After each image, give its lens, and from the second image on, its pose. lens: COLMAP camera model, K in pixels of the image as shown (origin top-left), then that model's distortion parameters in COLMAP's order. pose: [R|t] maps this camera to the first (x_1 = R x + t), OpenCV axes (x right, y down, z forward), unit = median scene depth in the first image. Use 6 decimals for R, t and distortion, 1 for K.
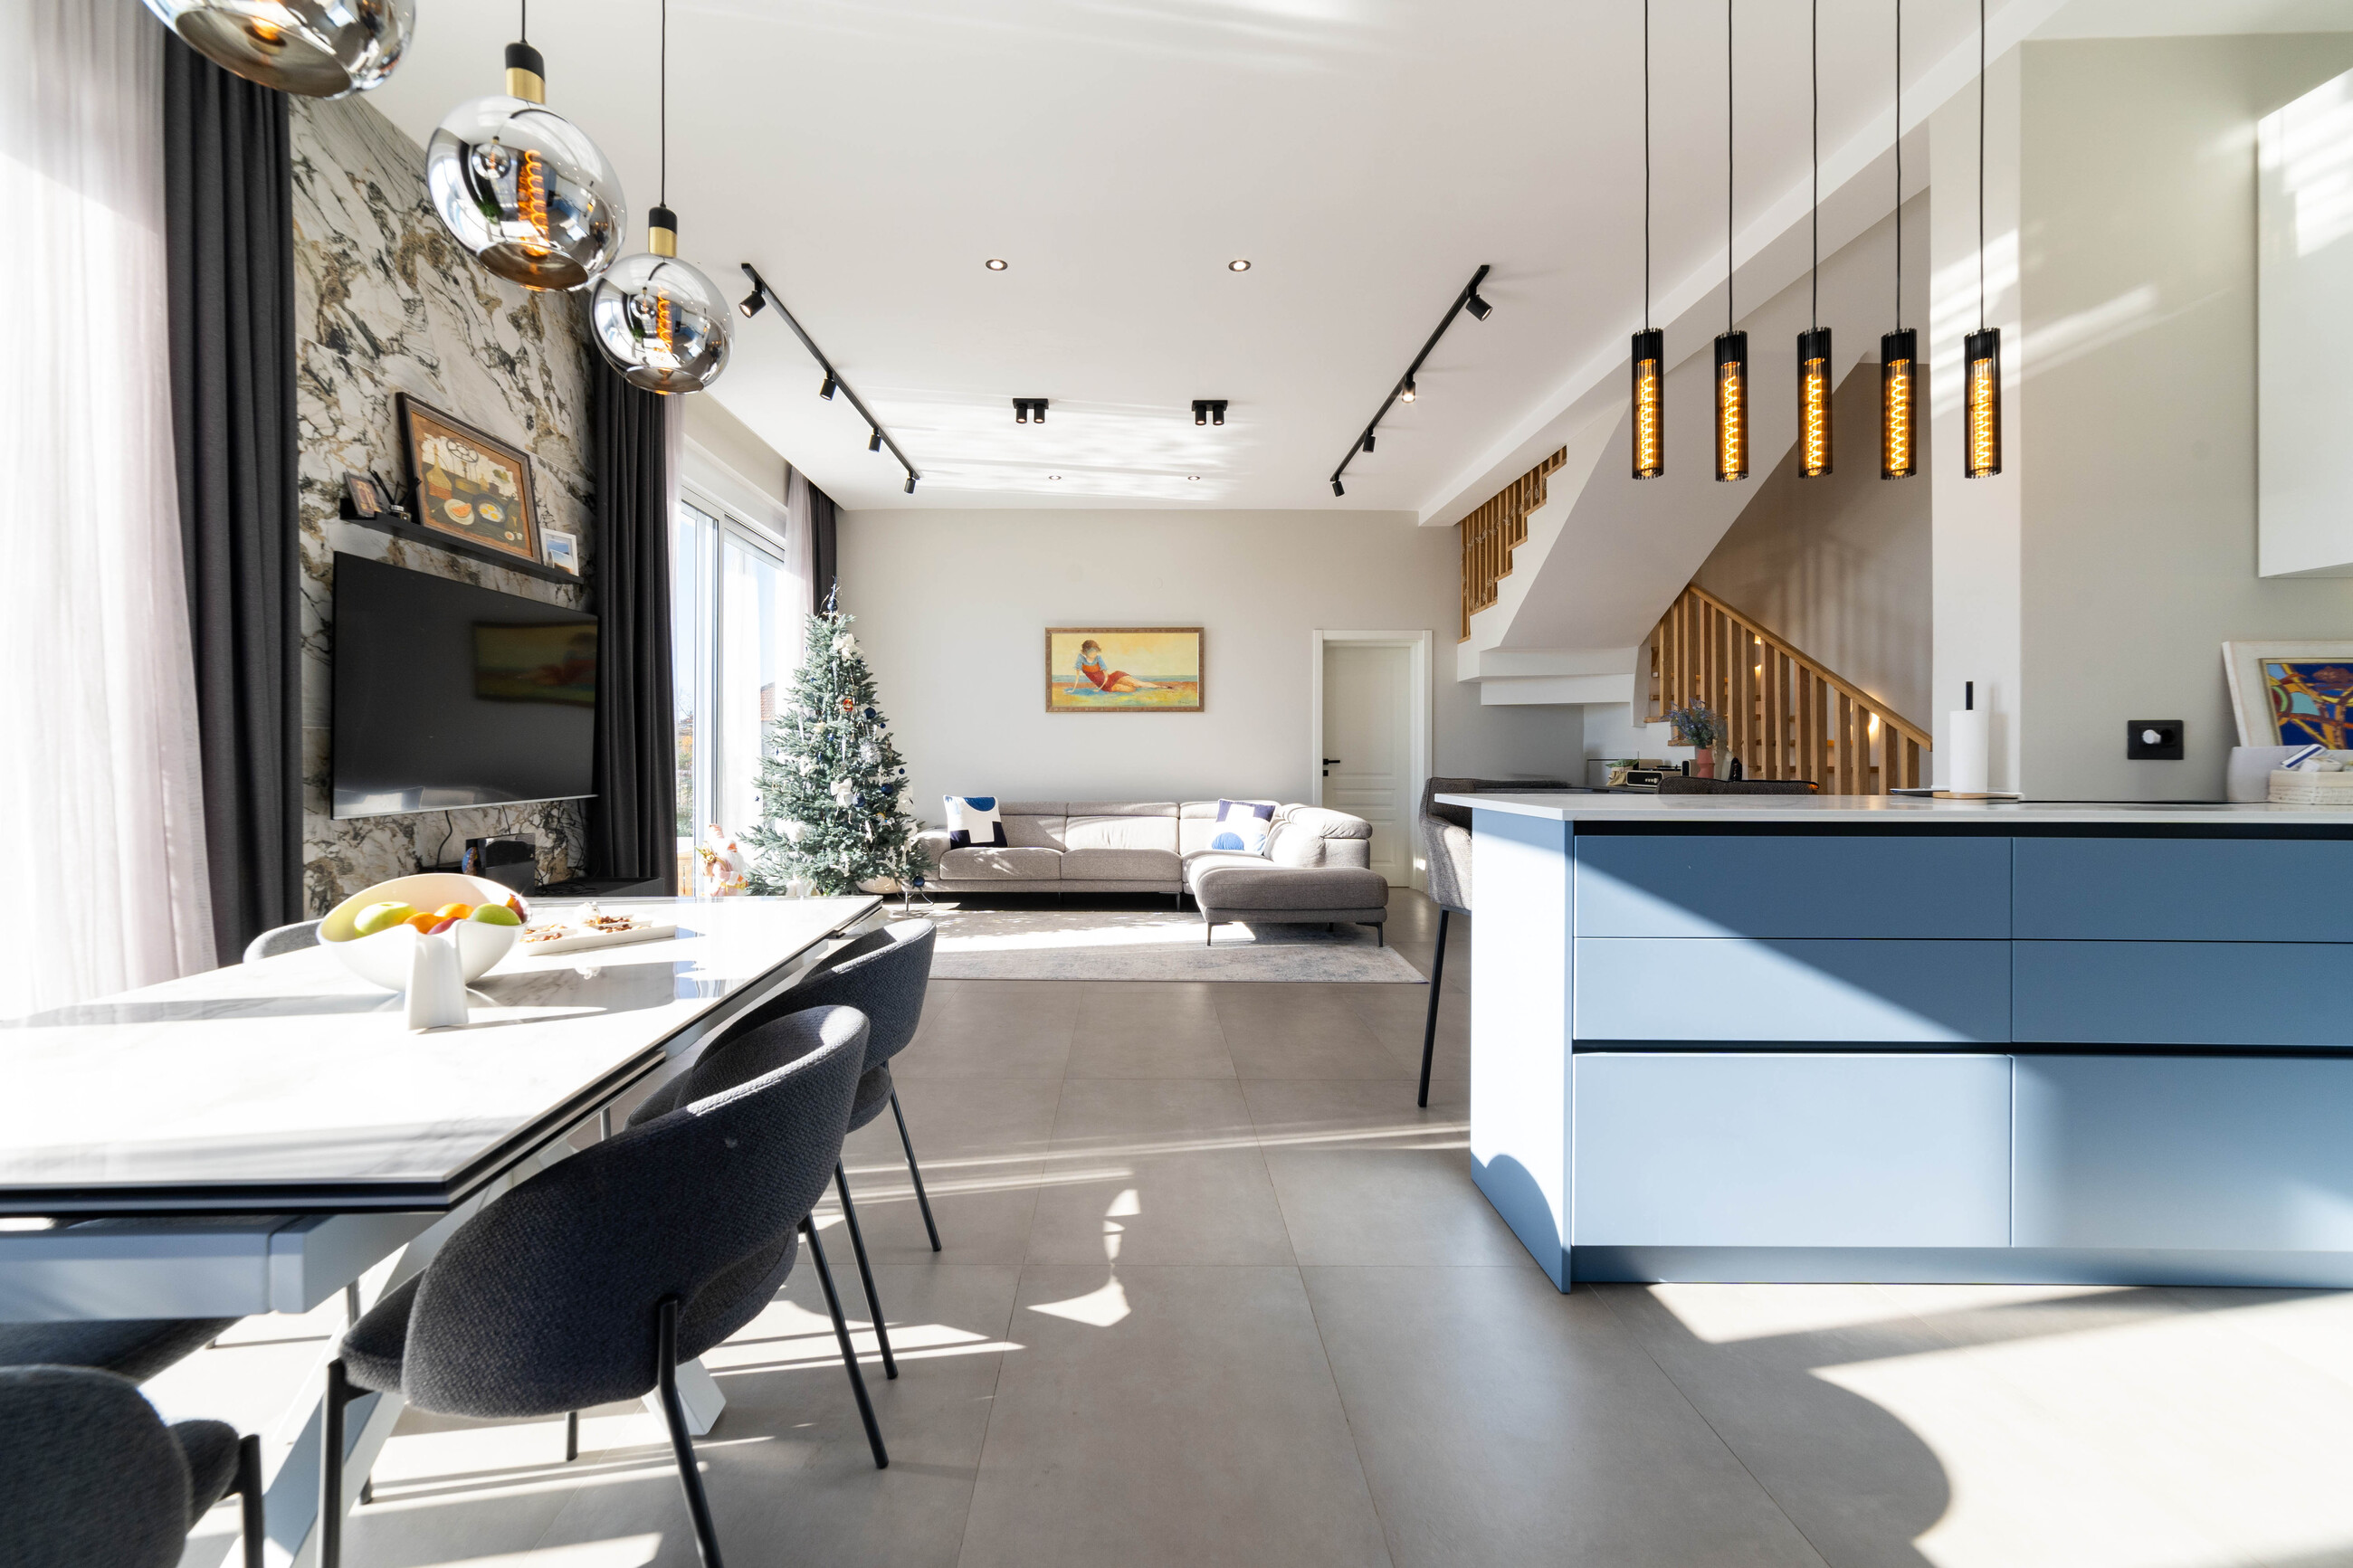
lens RADIAL K [[943.5, 0, 1183.7], [0, 943.5, 771.3], [0, 0, 1]] dist [-0.014026, 0.000590]
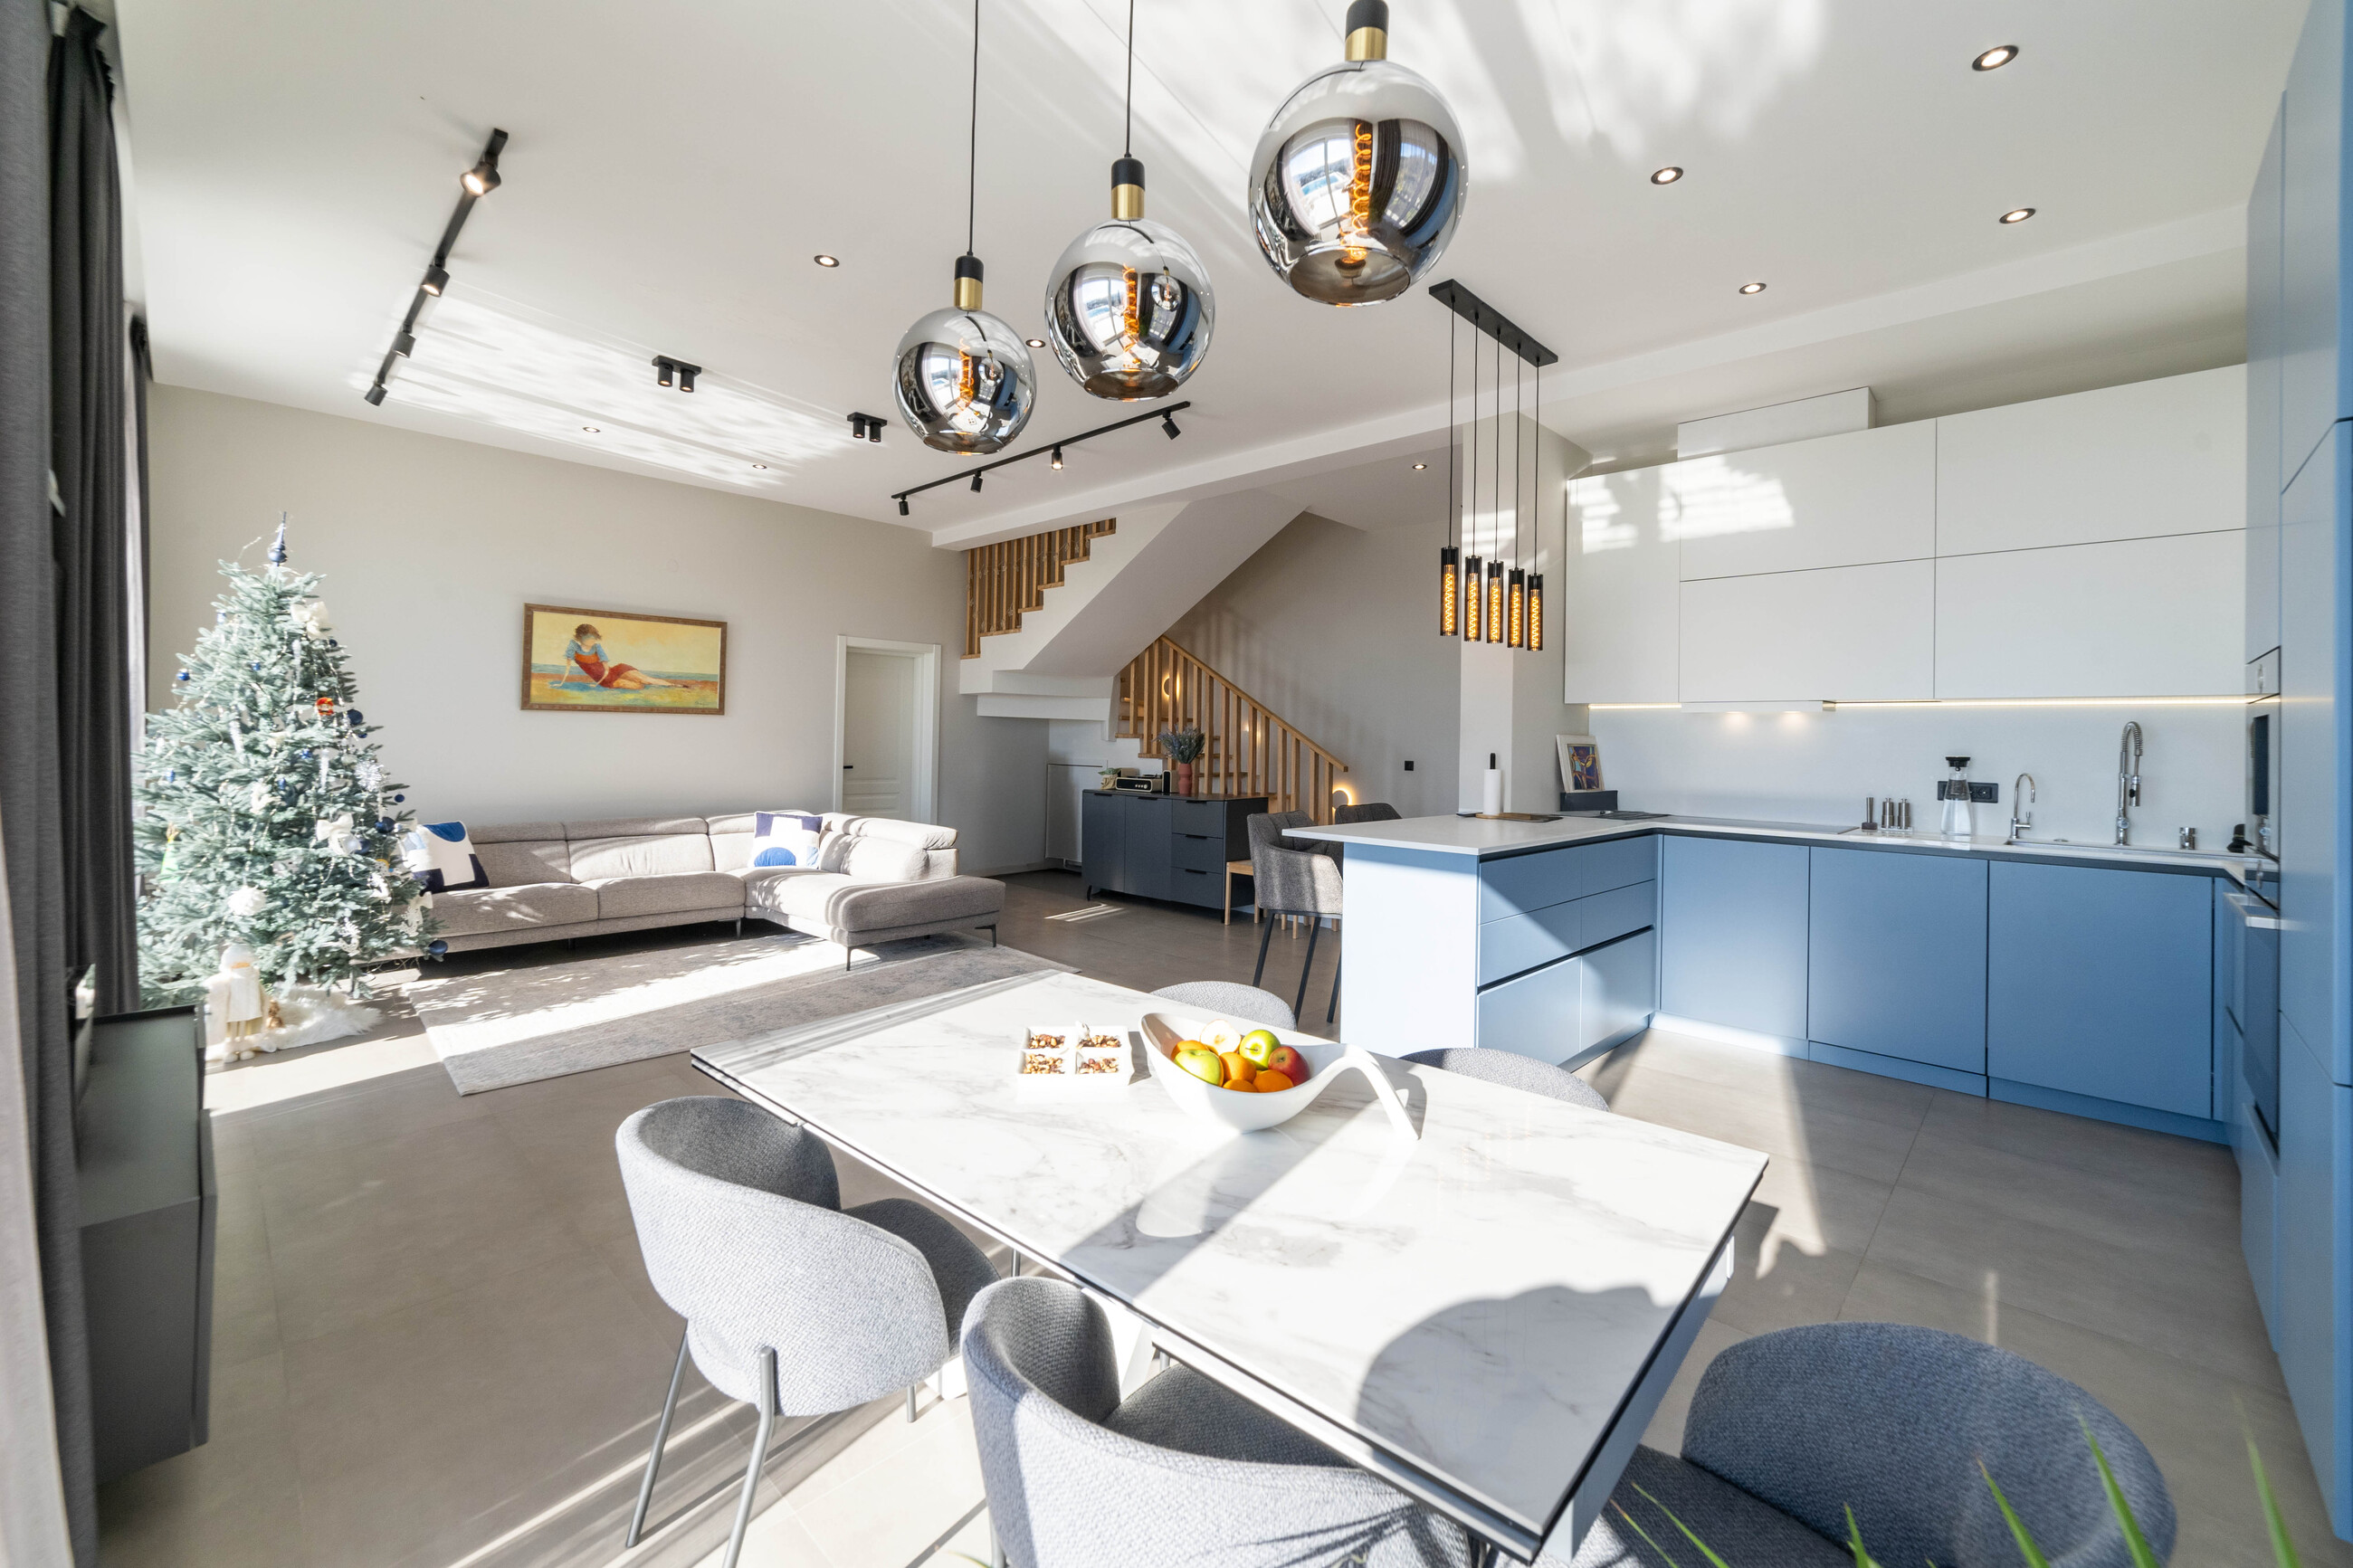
lens RADIAL K [[943.5, 0, 1161.2], [0, 943.5, 737.1], [0, 0, 1]] dist [-0.014026, 0.000590]
pose [[0.699586, 0.013506, 0.714421, -0.359930], [-0.010422, 0.999908, -0.008698, -0.041739], [-0.714473, -0.001361, 0.699662, 0.073207]]
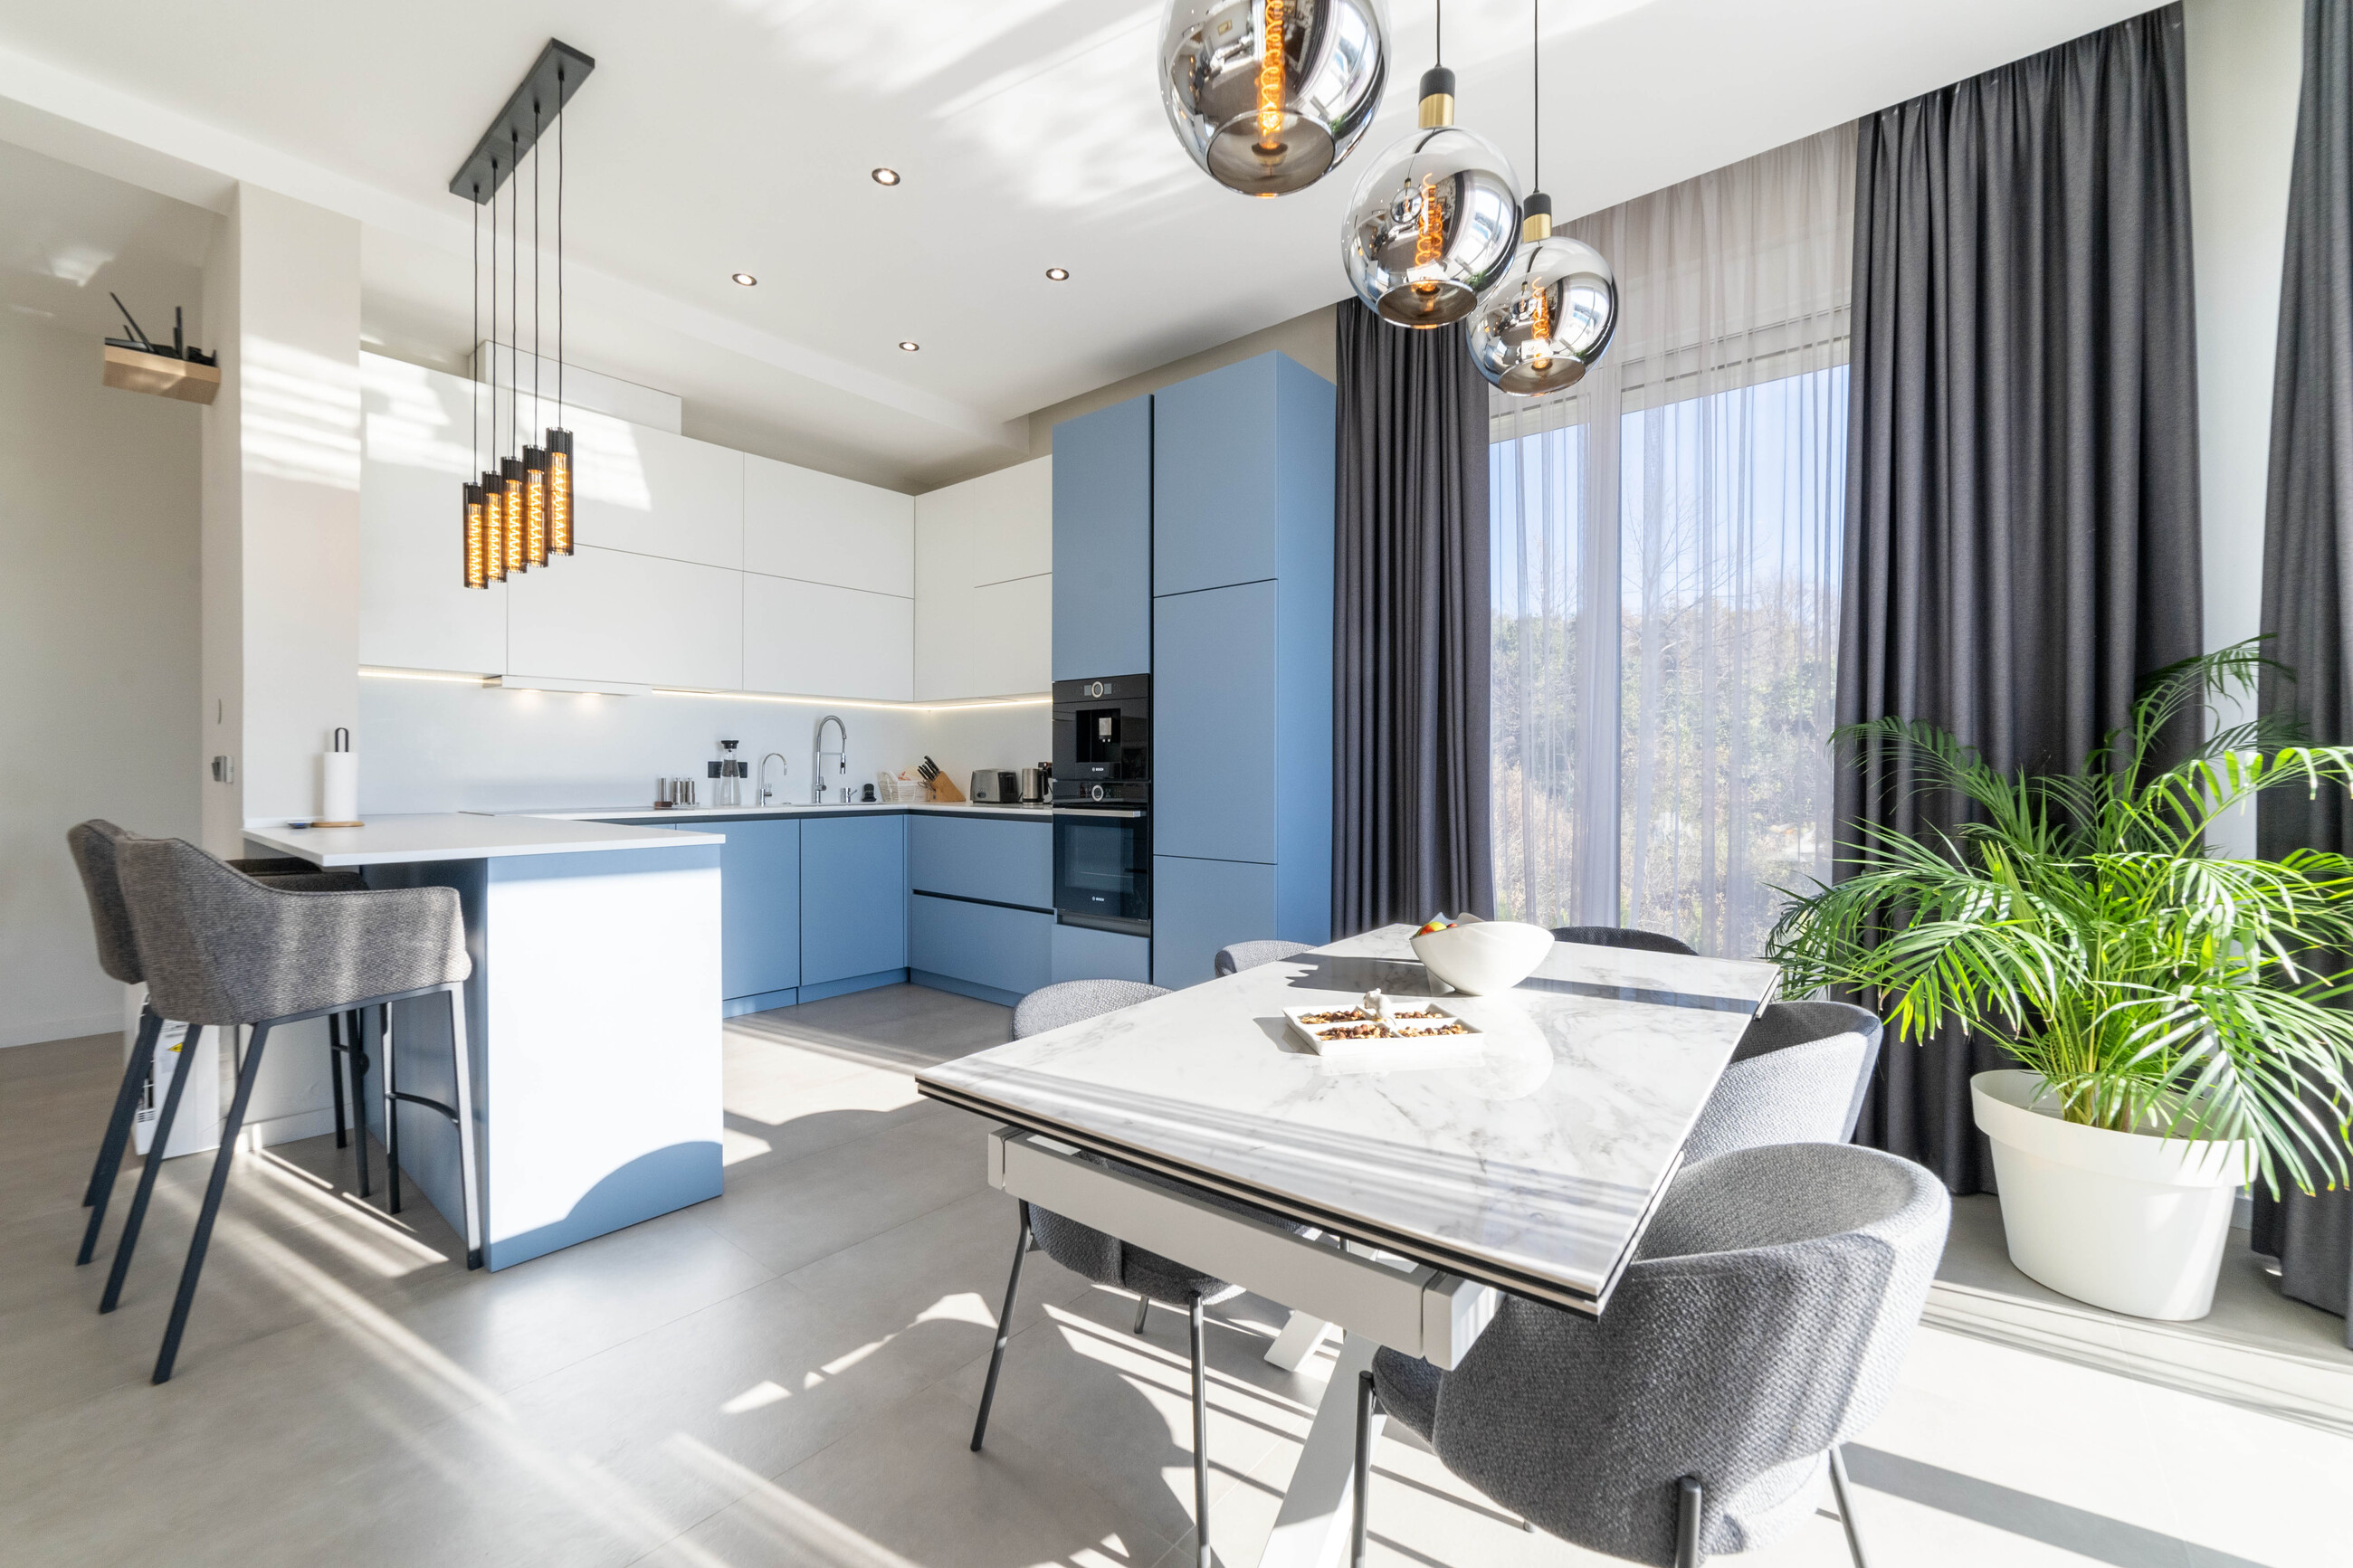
lens RADIAL K [[943.5, 0, 1159.0], [0, 943.5, 778.2], [0, 0, 1]] dist [-0.014026, 0.000590]
pose [[-0.786206, 0.001196, 0.617964, -0.284836], [0.012260, 0.999832, 0.013662, -0.016636], [-0.617843, 0.018318, -0.786088, 0.489658]]
